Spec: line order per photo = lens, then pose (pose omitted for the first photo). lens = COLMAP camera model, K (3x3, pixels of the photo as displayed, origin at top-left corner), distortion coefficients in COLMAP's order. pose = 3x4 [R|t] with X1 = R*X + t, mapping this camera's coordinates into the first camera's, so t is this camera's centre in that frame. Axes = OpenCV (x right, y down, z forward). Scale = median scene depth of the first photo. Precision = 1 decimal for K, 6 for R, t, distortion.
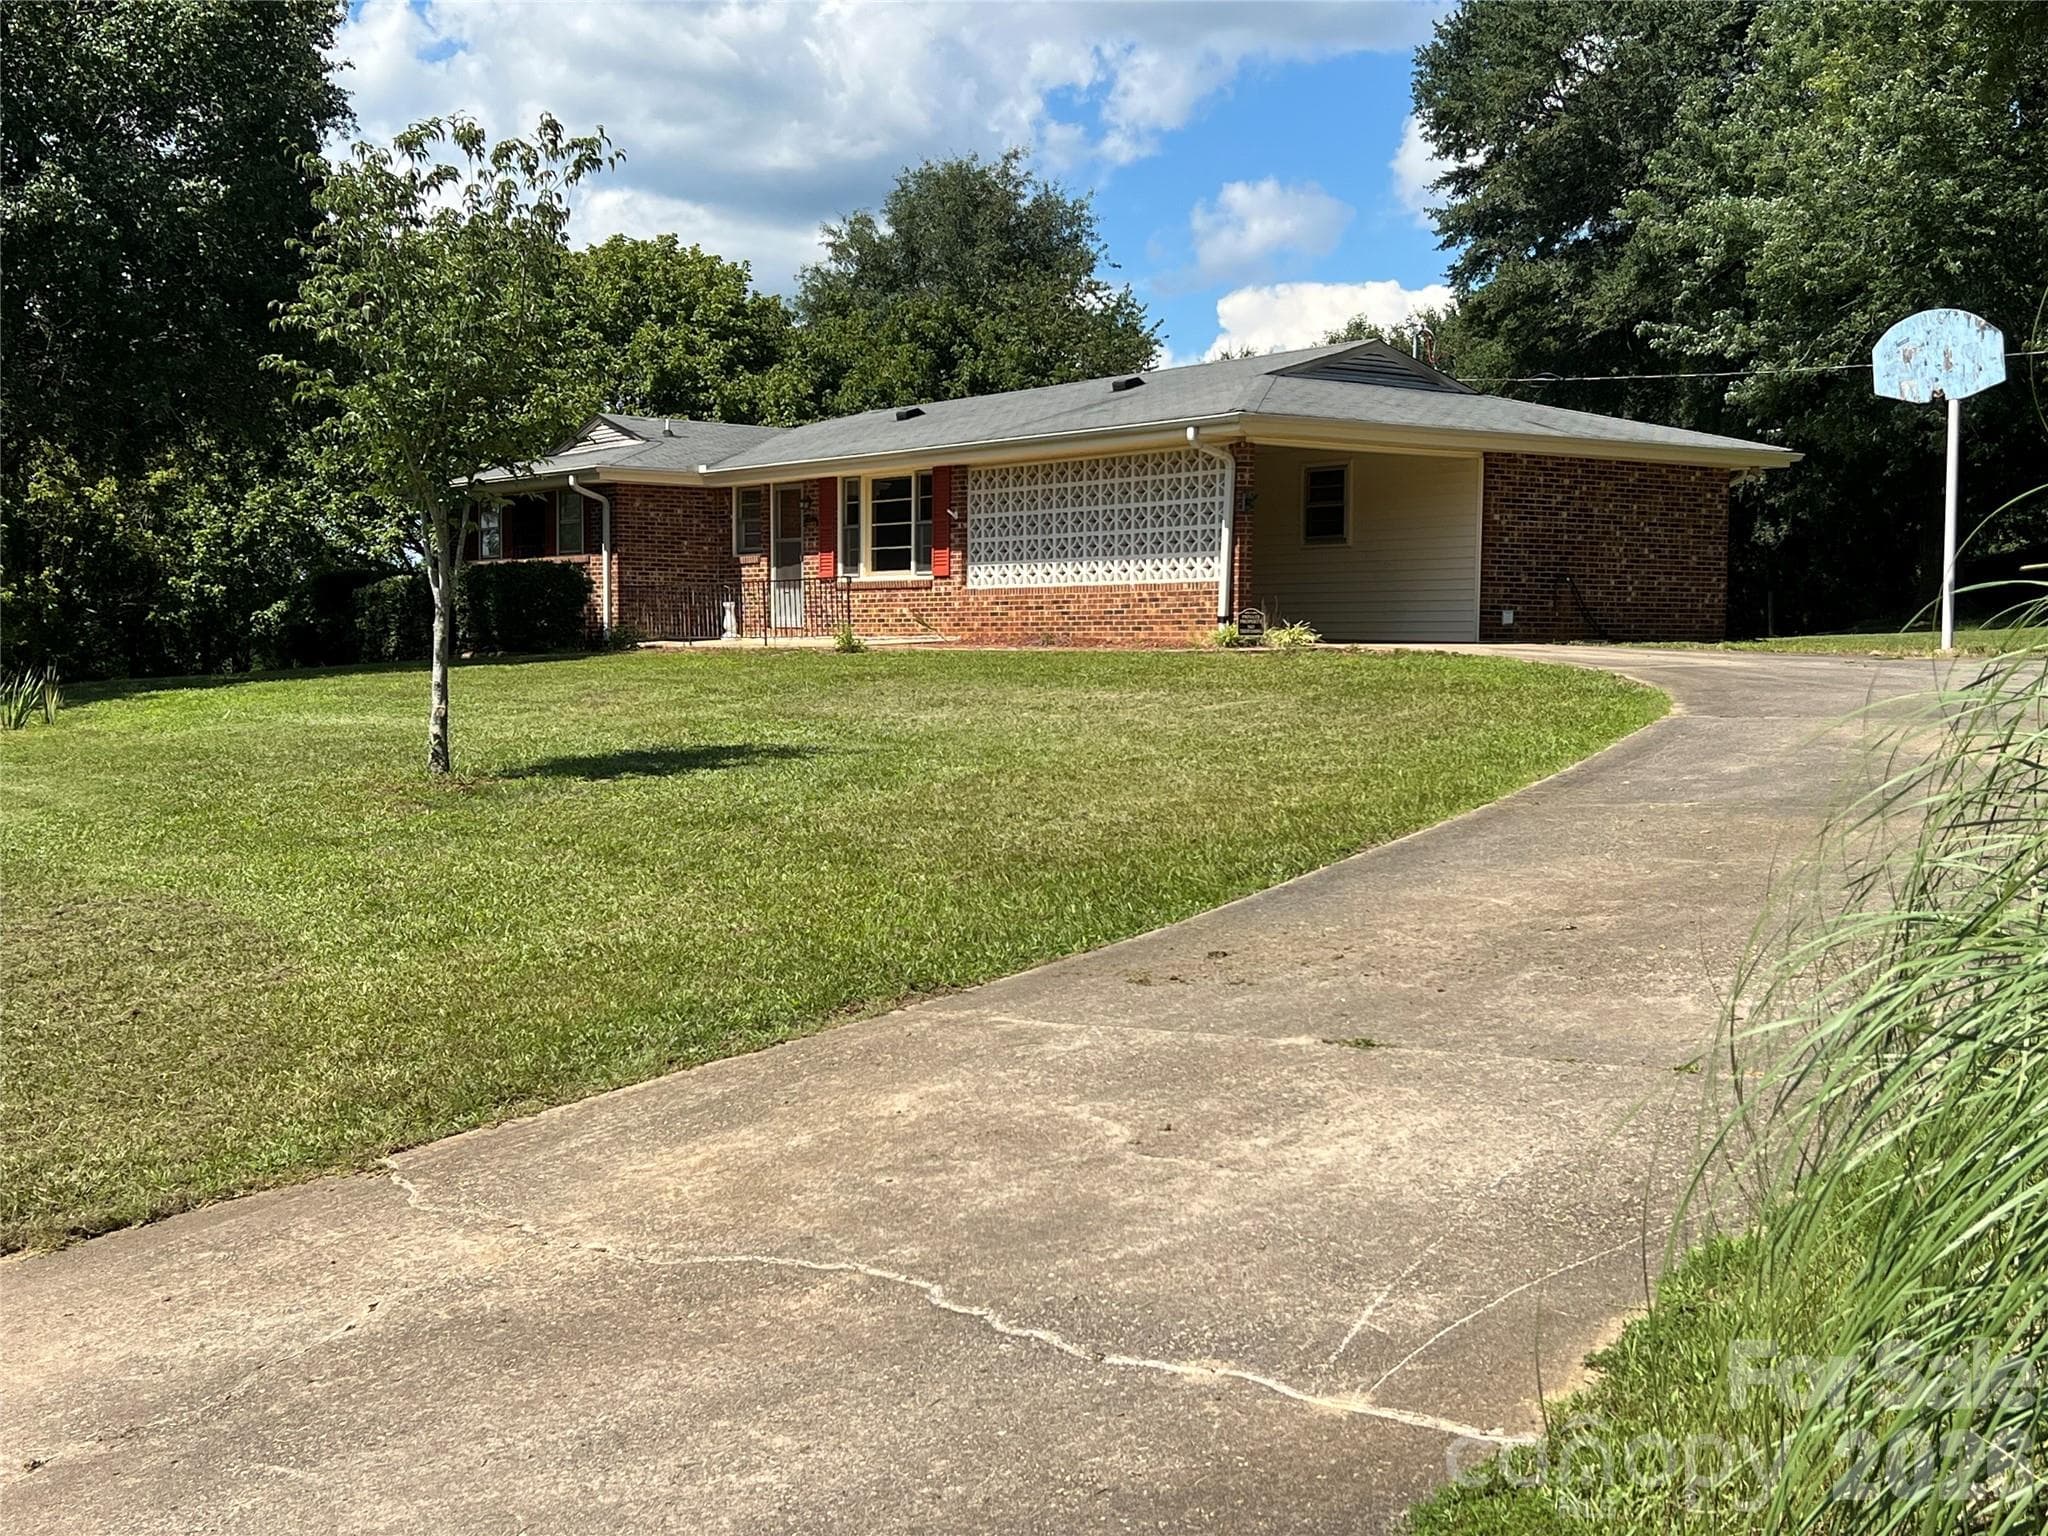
lens RADIAL K [[2513.0, 0, 1024.0], [0, 2513.0, 768.0], [0, 0, 1]] dist [0.247831, -0.625772]
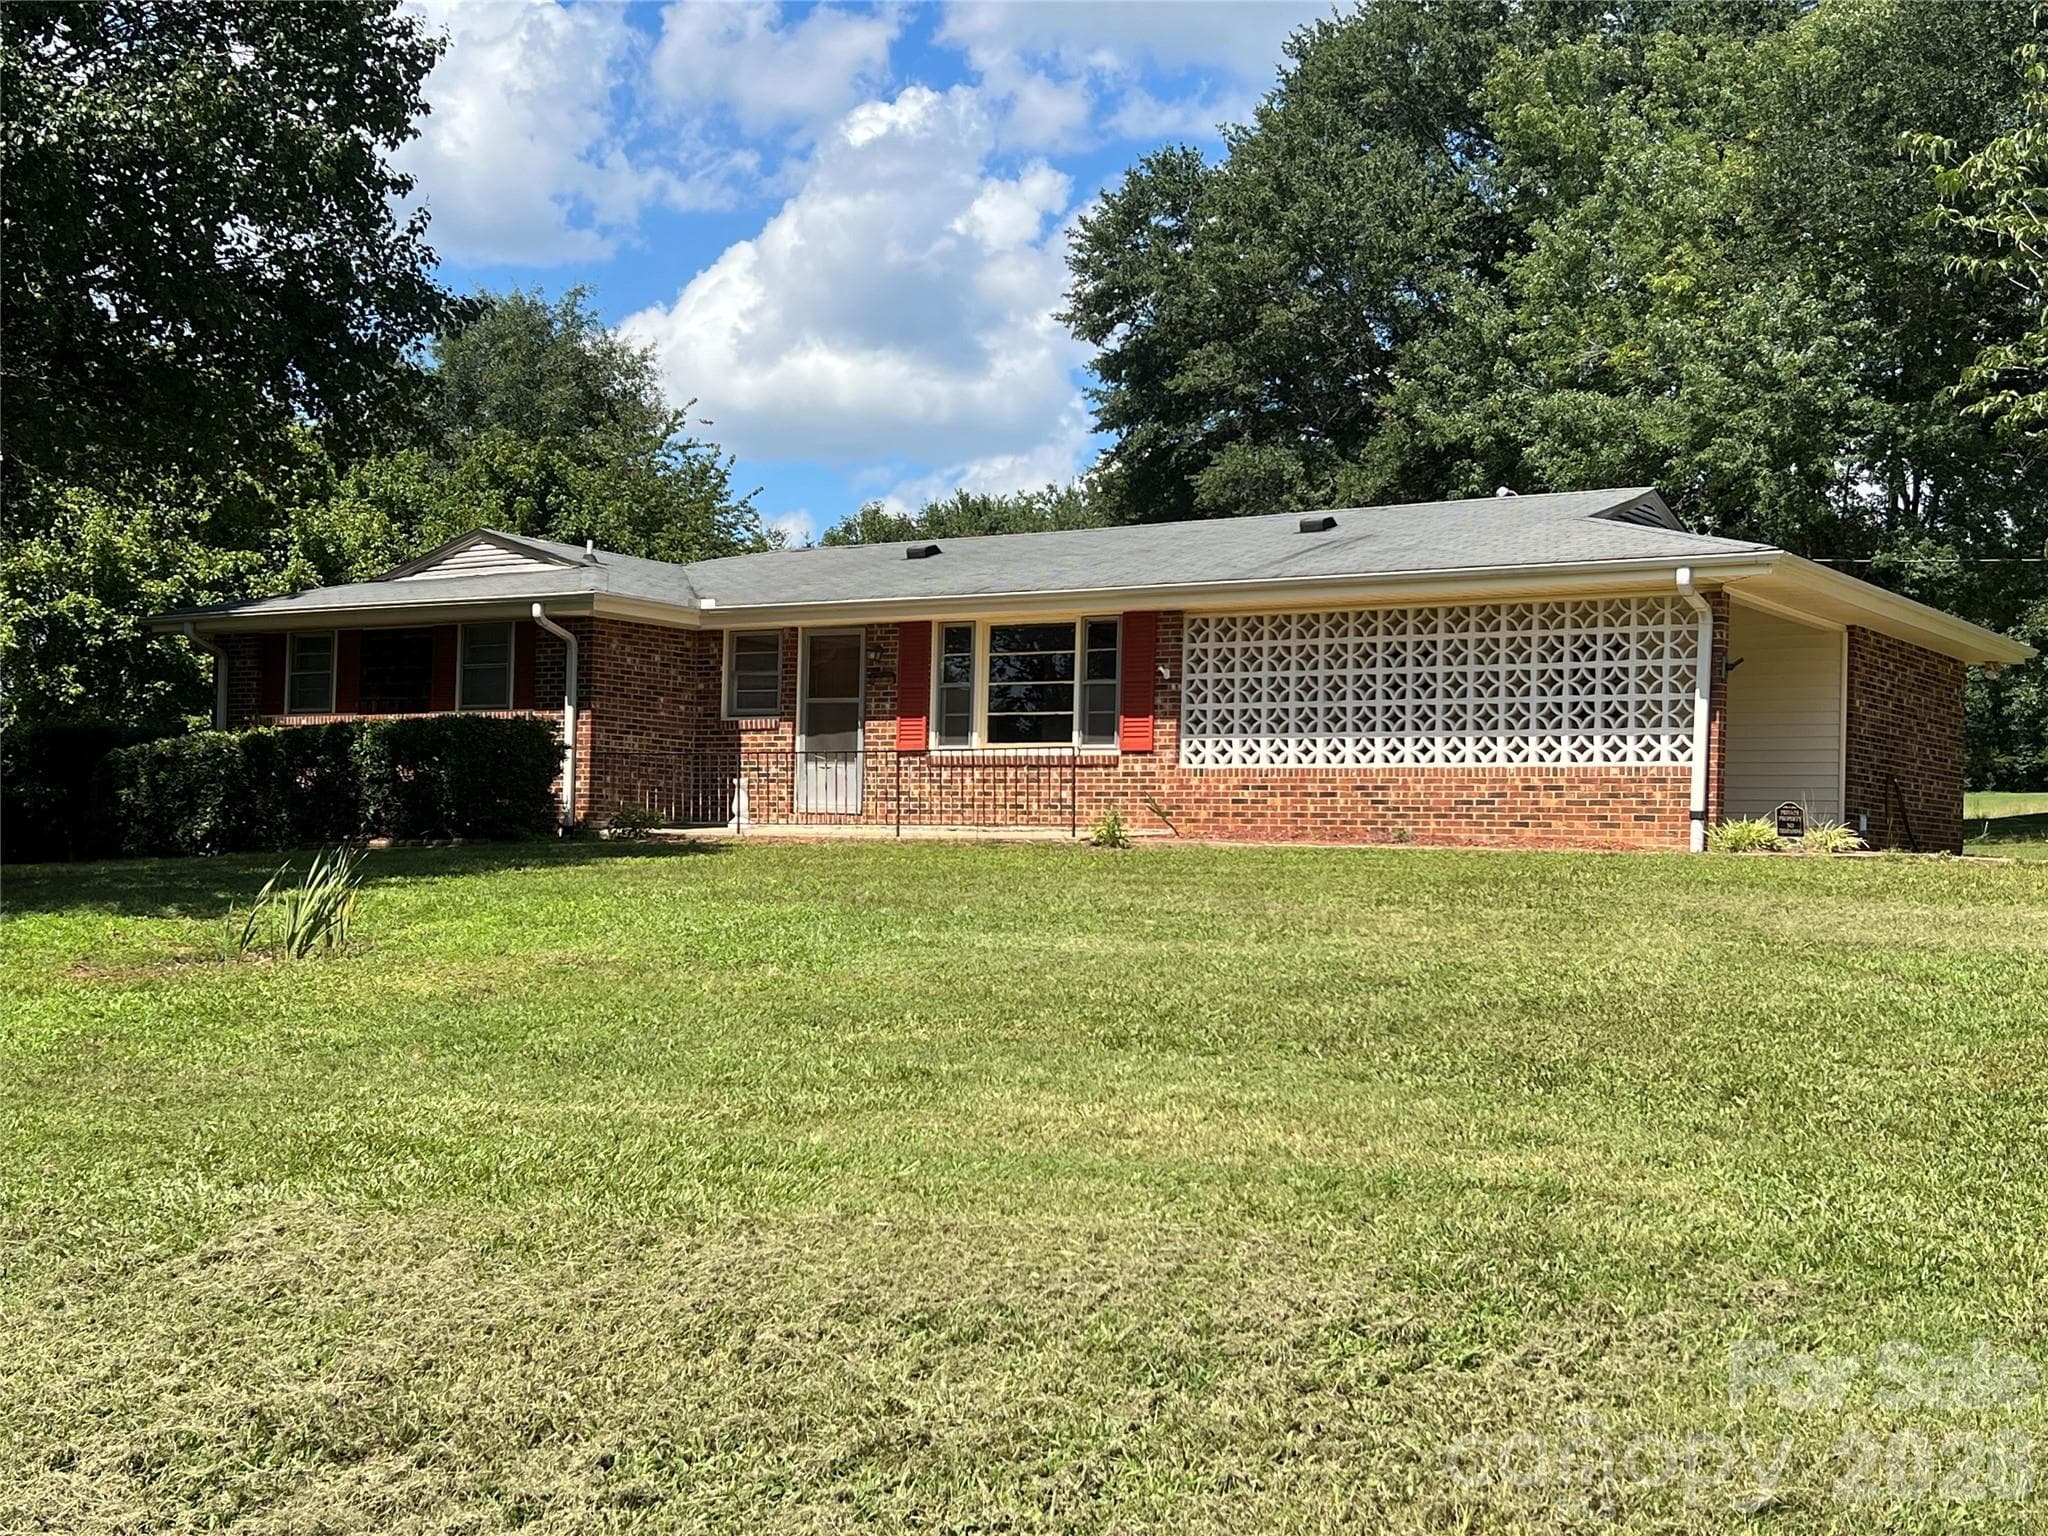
lens RADIAL K [[2513.0, 0, 1024.0], [0, 2513.0, 768.0], [0, 0, 1]] dist [0.247831, -0.625772]
pose [[0.940870, 0.032898, 0.337168, -0.310959], [-0.004635, 0.996431, -0.084288, -0.005232], [-0.338737, 0.077741, 0.937664, 0.271262]]
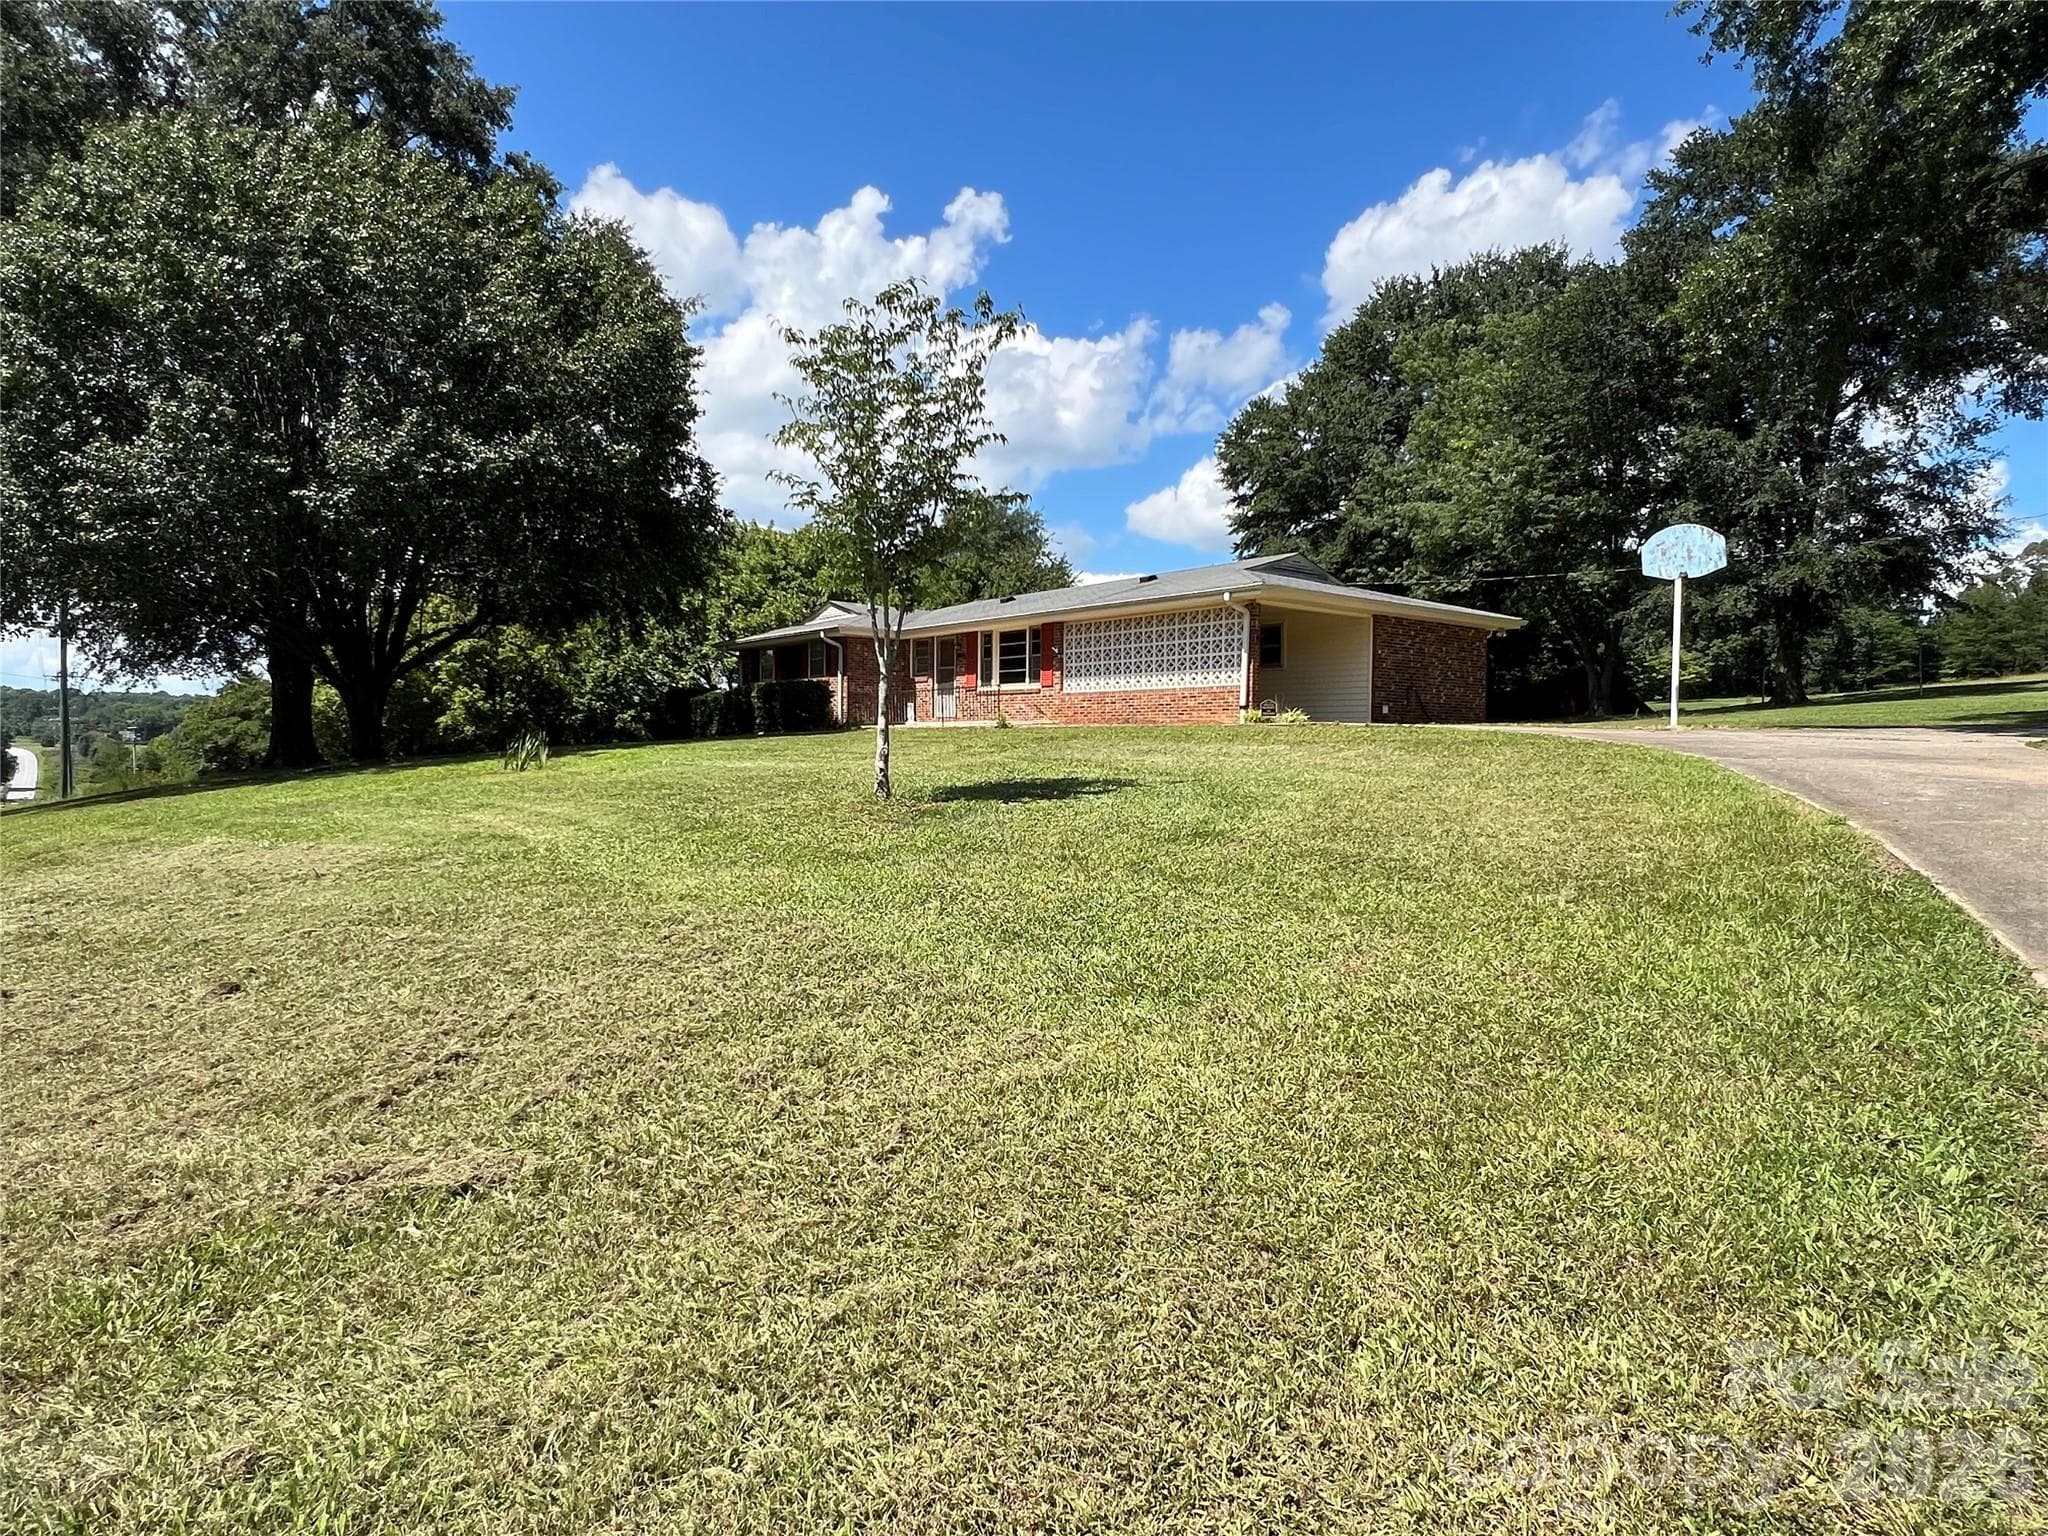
lens RADIAL K [[1168.2, 0, 1024.0], [0, 1168.2, 768.0], [0, 0, 1]] dist [0.051555, -0.000122]
pose [[0.998117, 0.000804, 0.061337, -0.093150], [0.000750, 0.999679, -0.025310, 0.000863], [-0.061337, 0.025308, 0.997796, 0.188473]]
